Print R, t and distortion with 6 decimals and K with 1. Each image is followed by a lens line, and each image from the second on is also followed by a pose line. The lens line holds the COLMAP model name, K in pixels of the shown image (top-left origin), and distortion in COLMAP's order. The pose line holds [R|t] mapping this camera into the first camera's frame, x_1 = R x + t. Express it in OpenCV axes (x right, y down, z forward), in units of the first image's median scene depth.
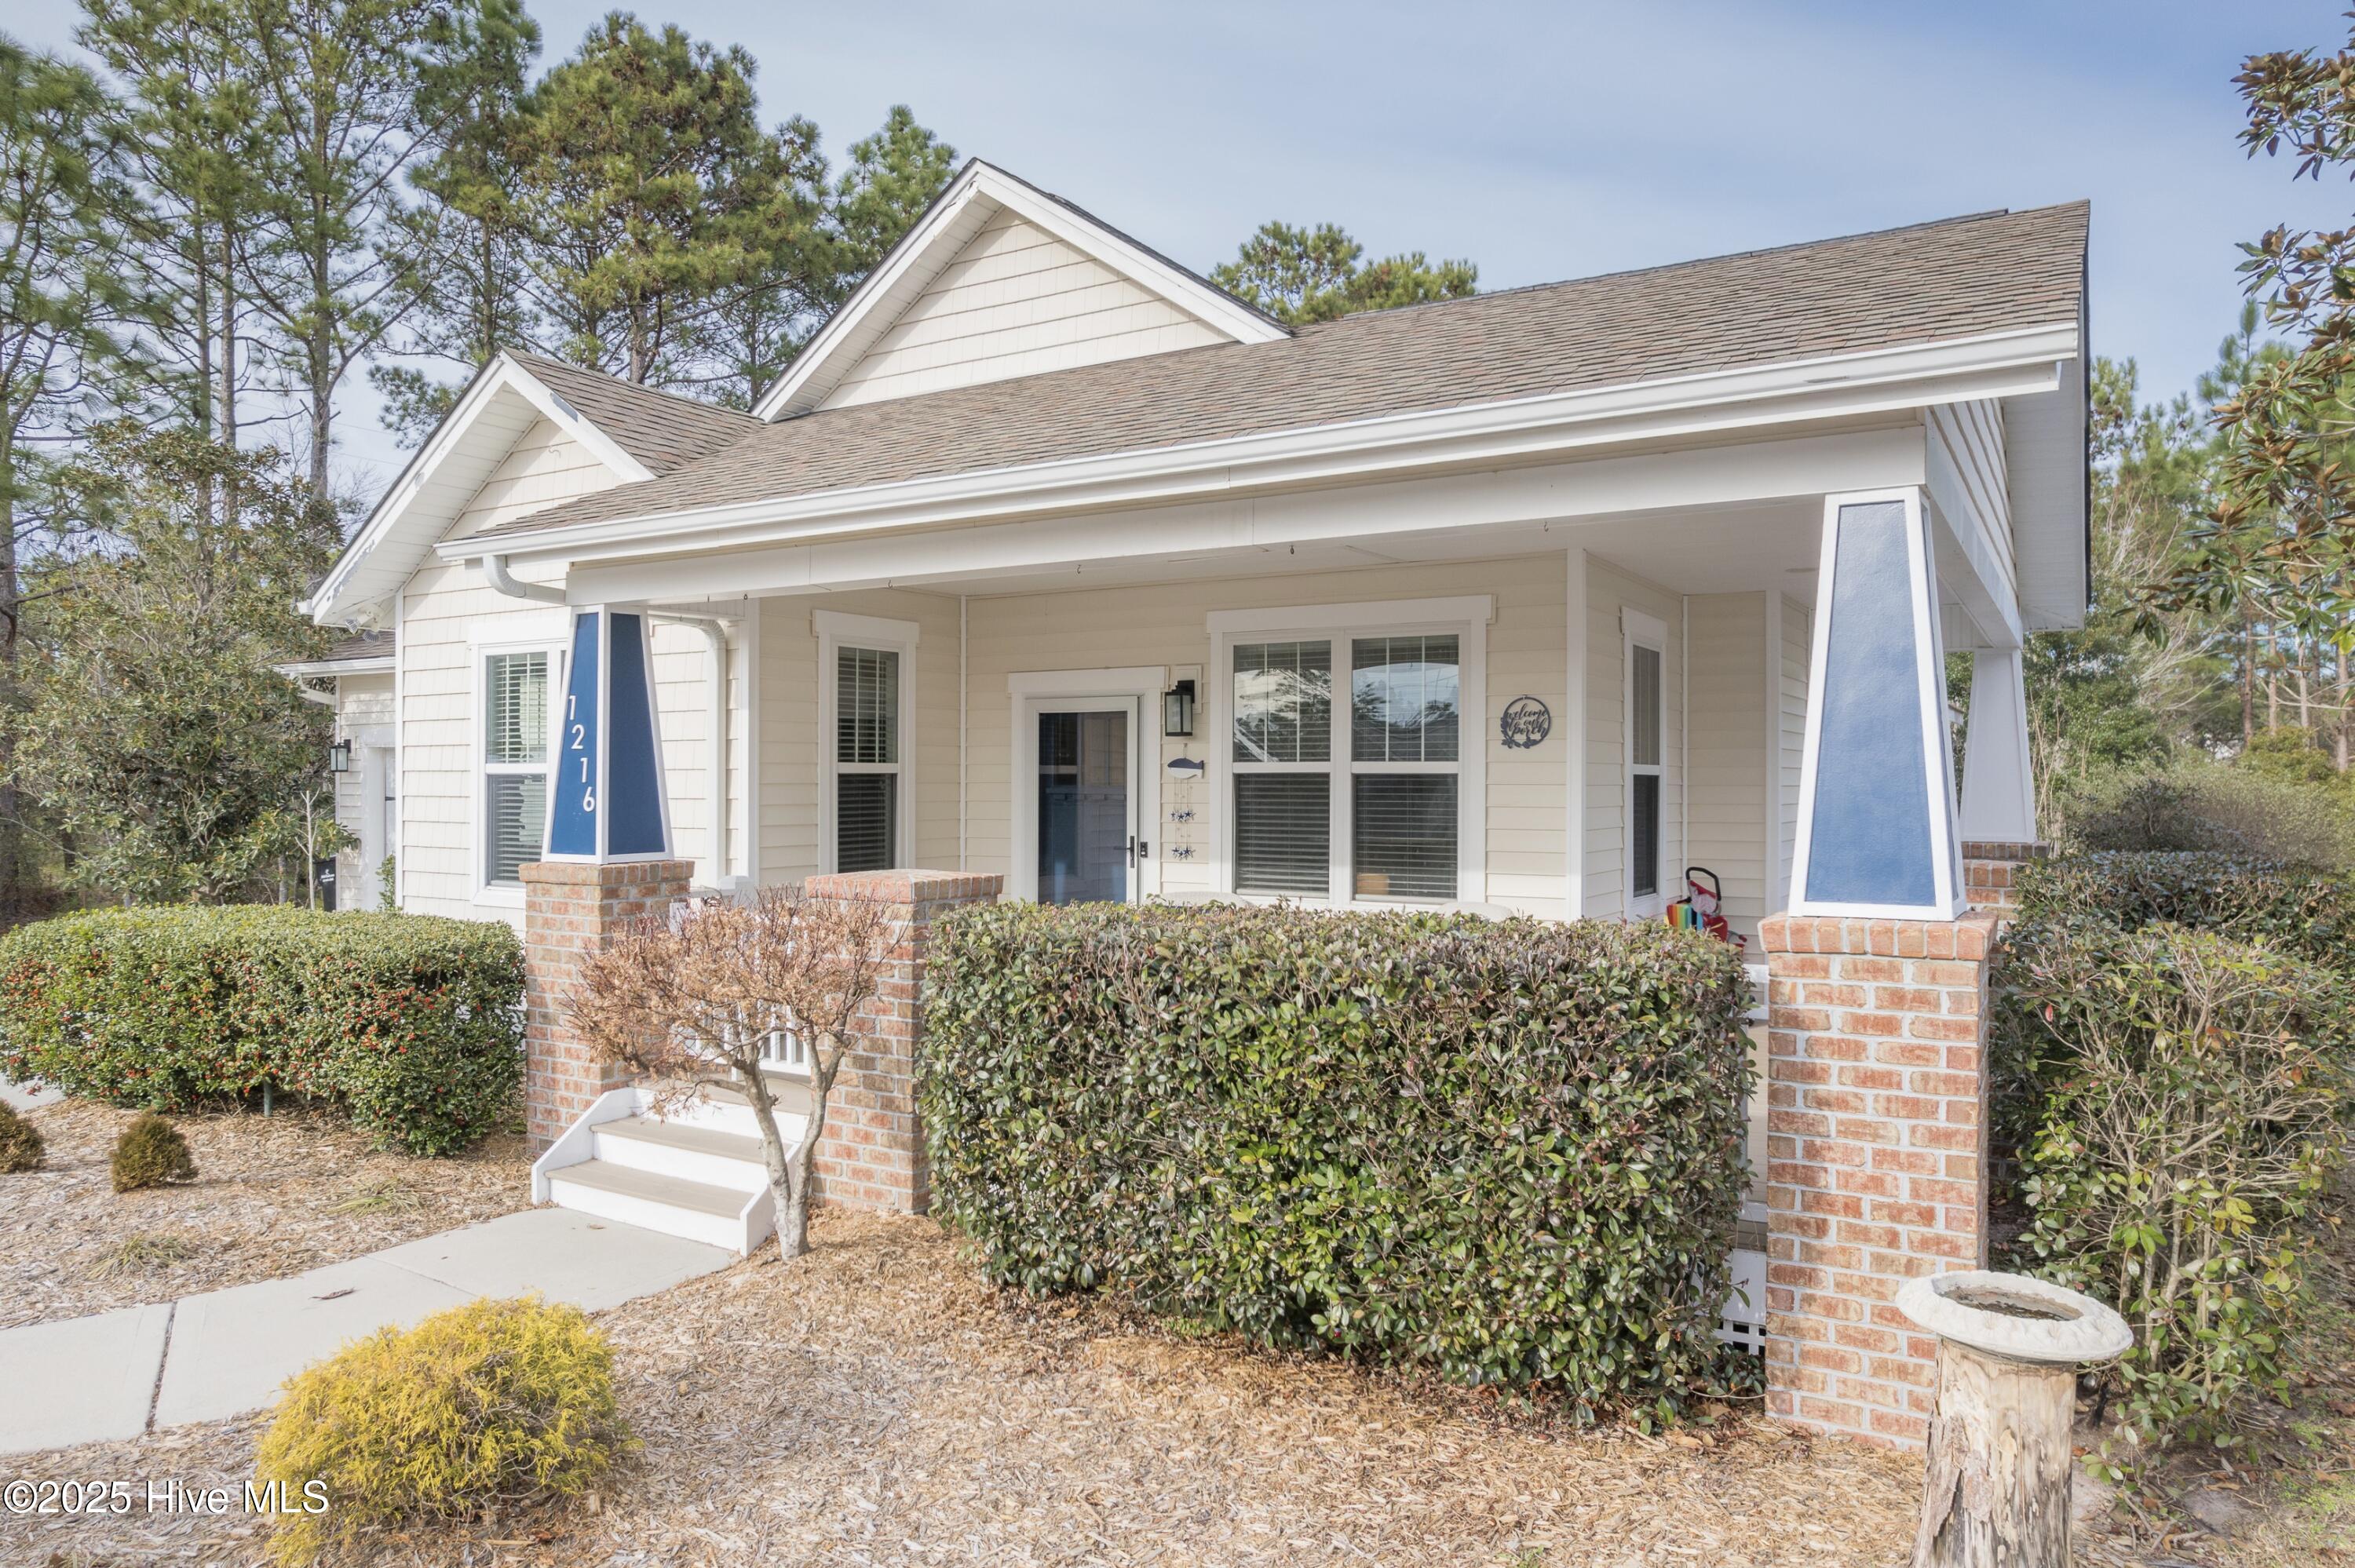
lens RADIAL K [[1514.2, 0, 1180.3], [0, 1514.2, 798.3], [0, 0, 1]] dist [-0.071459, 0.101976]
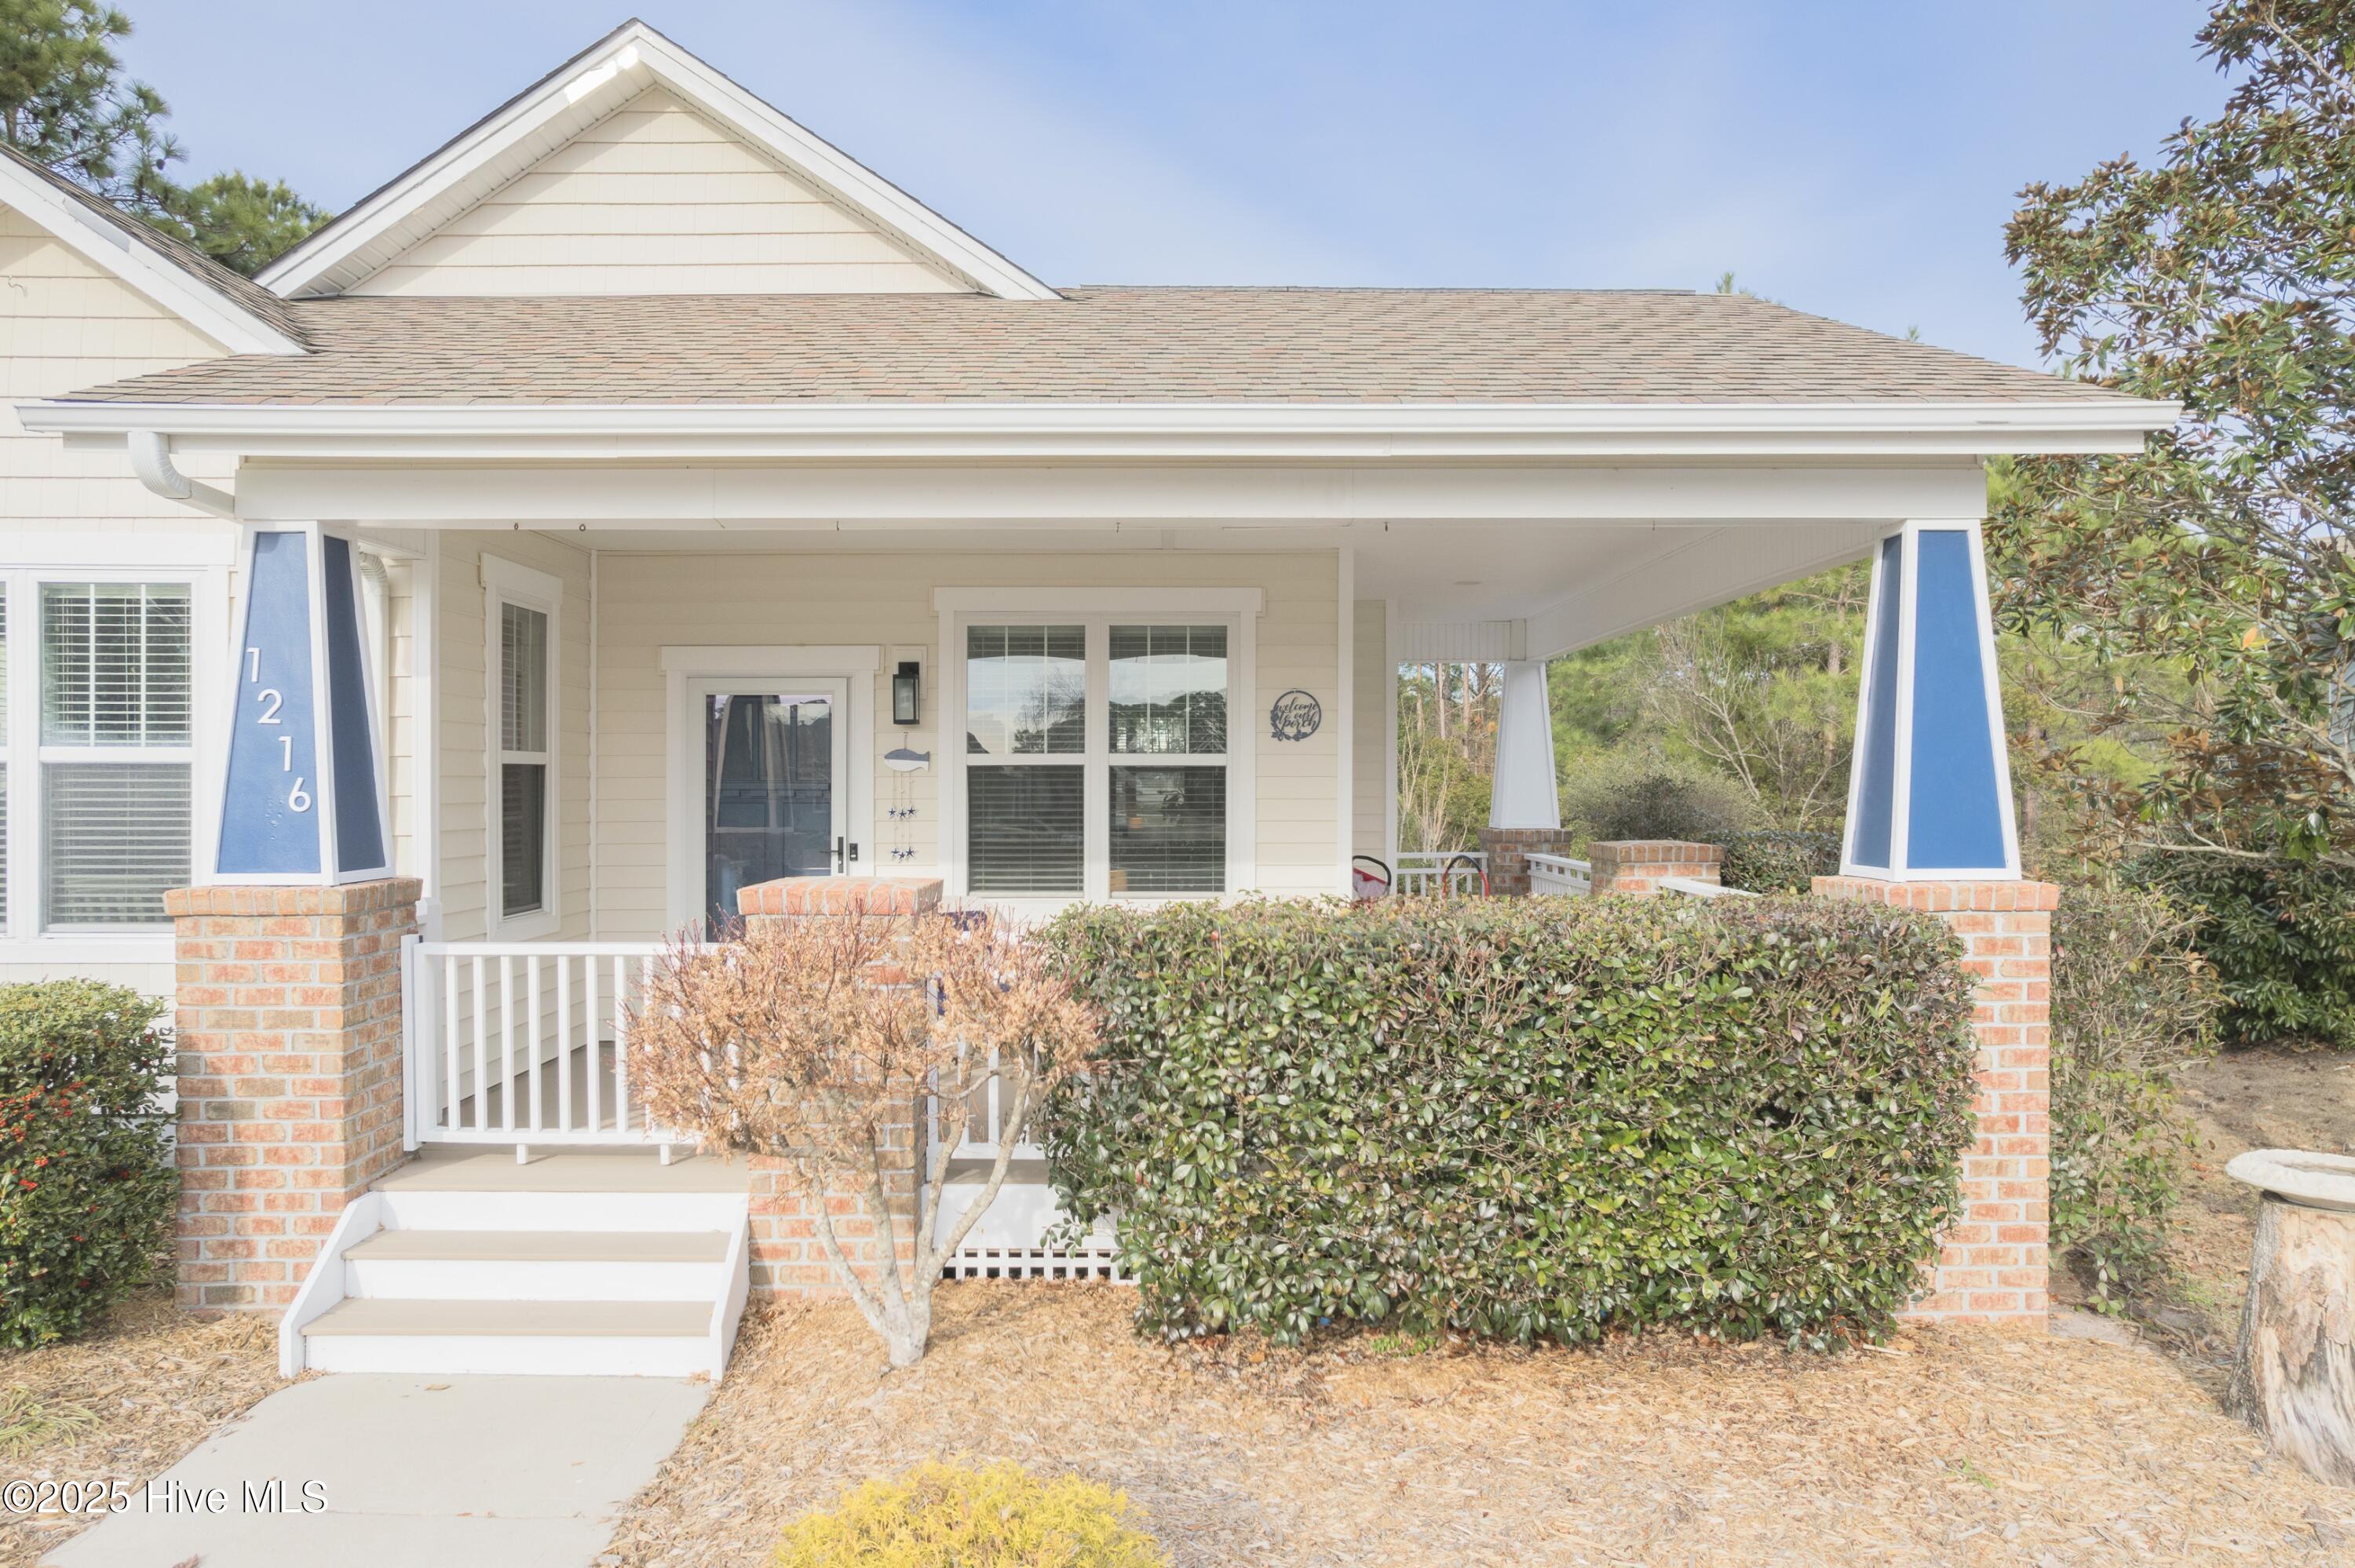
lens RADIAL K [[1522.4, 0, 1183.8], [0, 1522.4, 808.3], [0, 0, 1]] dist [-0.060815, 0.072438]
pose [[0.854836, -0.009864, 0.518805, -0.359891], [0.008545, 0.999951, 0.004932, 0.006327], [-0.518828, 0.000217, 0.854878, 0.158117]]
